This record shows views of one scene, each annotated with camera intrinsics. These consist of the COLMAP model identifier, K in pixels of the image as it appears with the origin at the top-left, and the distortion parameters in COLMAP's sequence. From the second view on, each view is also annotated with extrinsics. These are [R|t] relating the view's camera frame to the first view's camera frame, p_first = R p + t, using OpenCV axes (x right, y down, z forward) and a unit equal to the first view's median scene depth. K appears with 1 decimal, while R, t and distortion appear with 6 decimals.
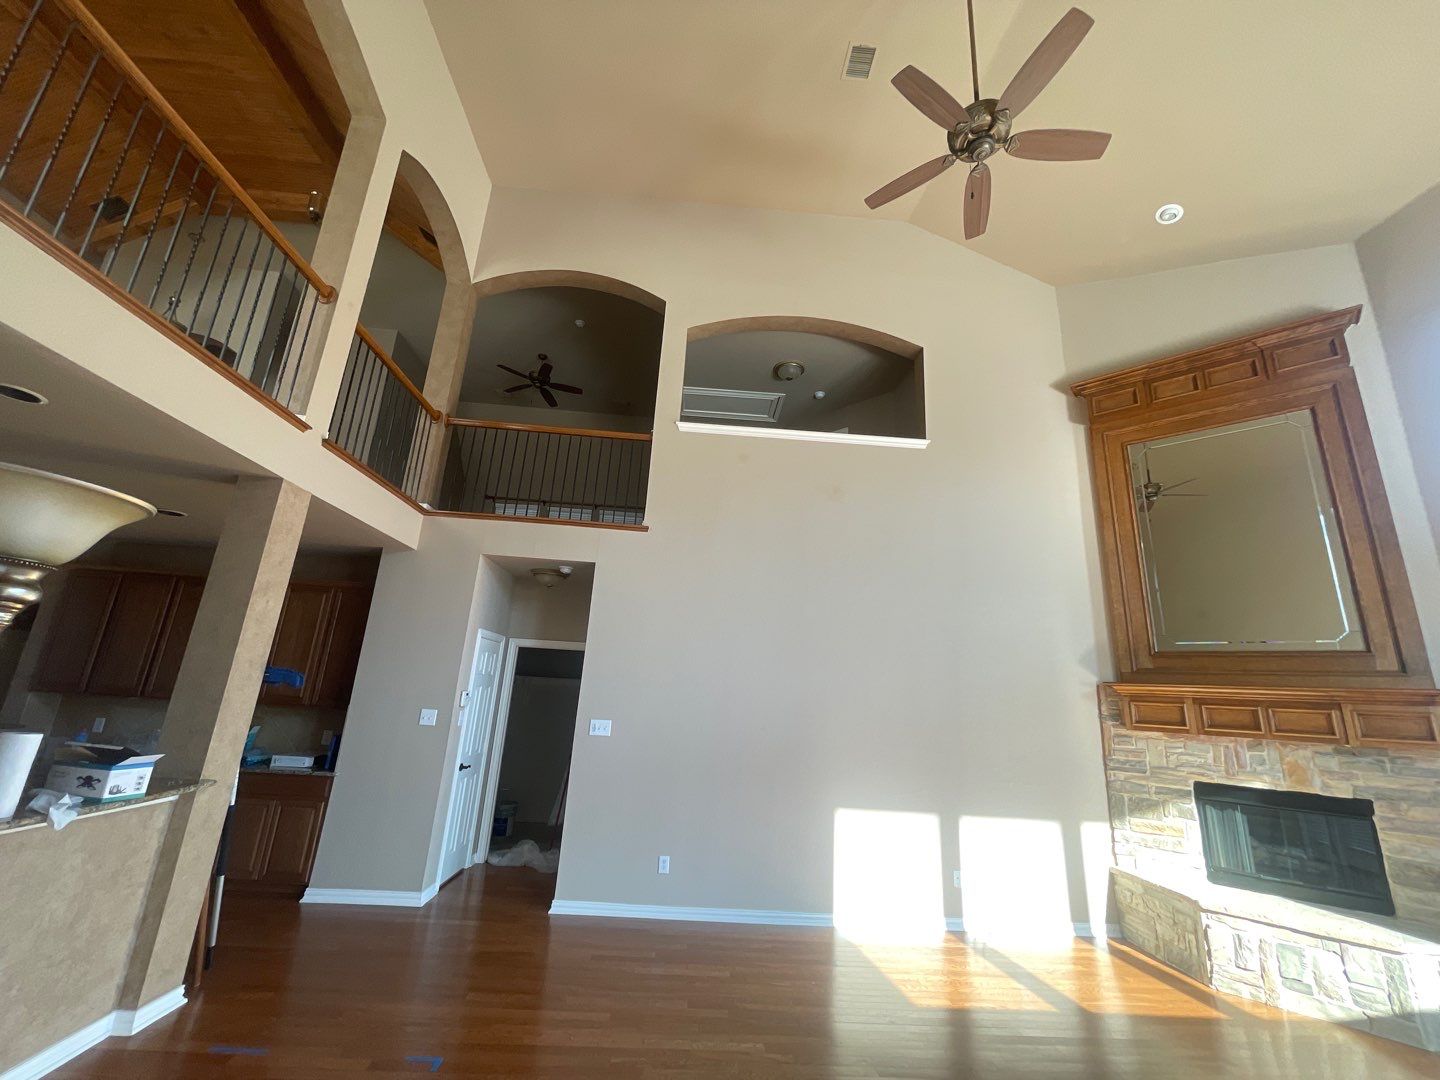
lens RADIAL K [[573.2, 0, 720.0], [0, 573.2, 540.0], [0, 0, 1]] dist [-0.002337, -0.000632]
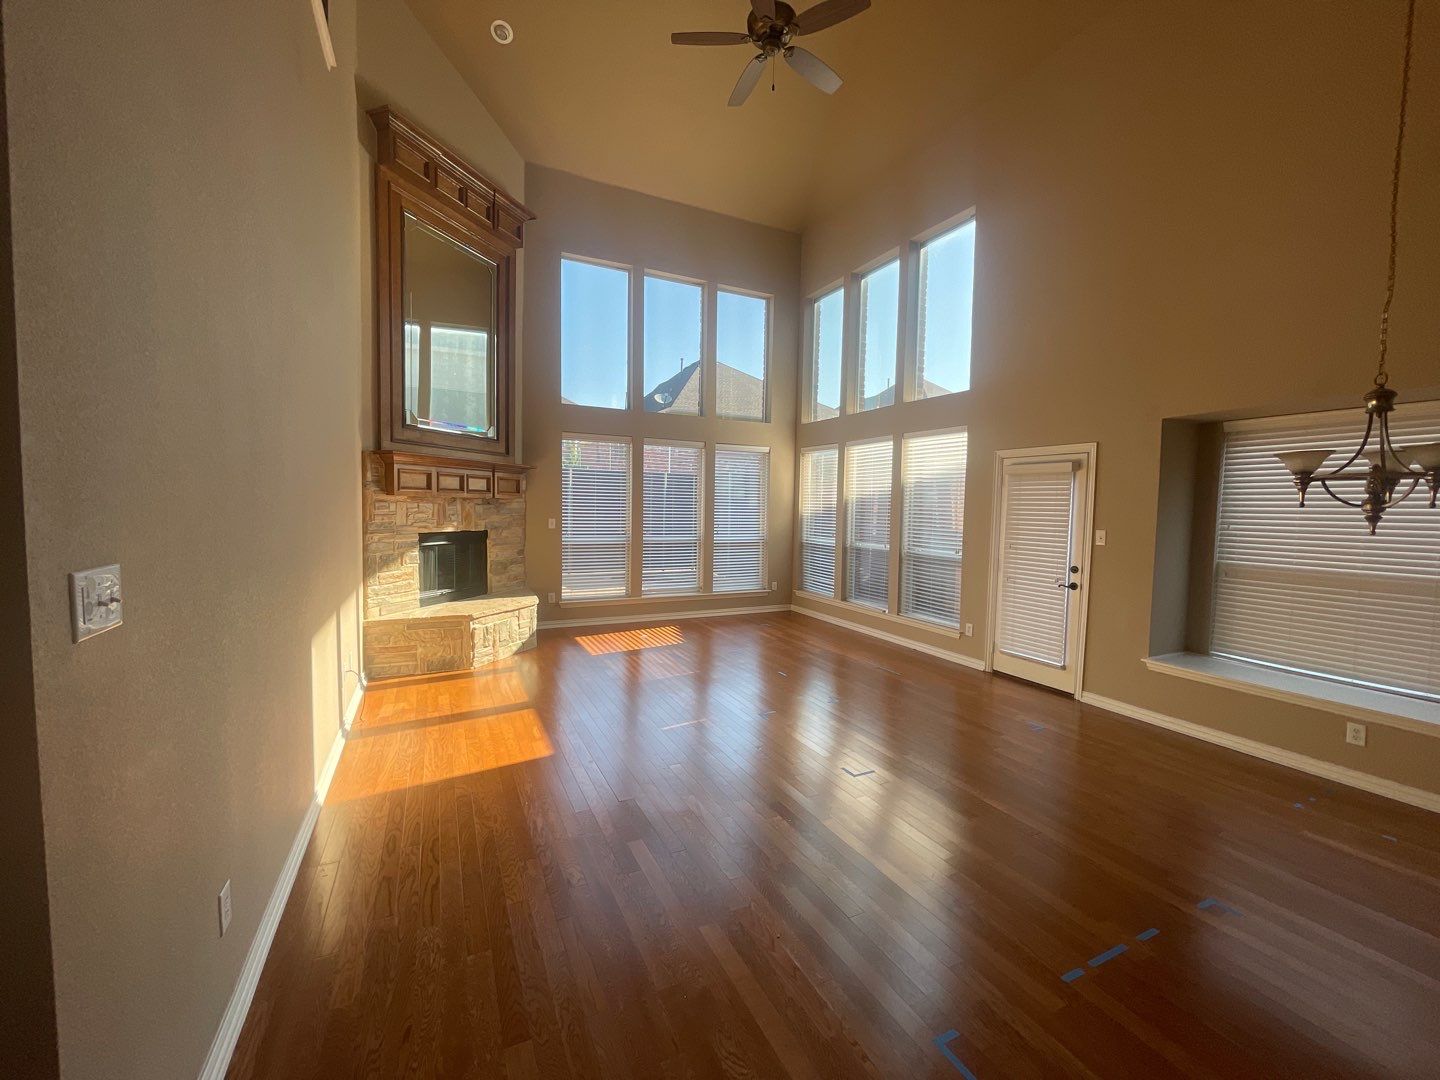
lens RADIAL K [[573.2, 0, 720.0], [0, 573.2, 540.0], [0, 0, 1]] dist [-0.002337, -0.000632]
pose [[-0.379508, -0.119881, 0.917389, -0.506496], [-0.283601, 0.958909, 0.007986, 0.237631], [-0.880650, -0.257141, -0.397912, 0.888110]]
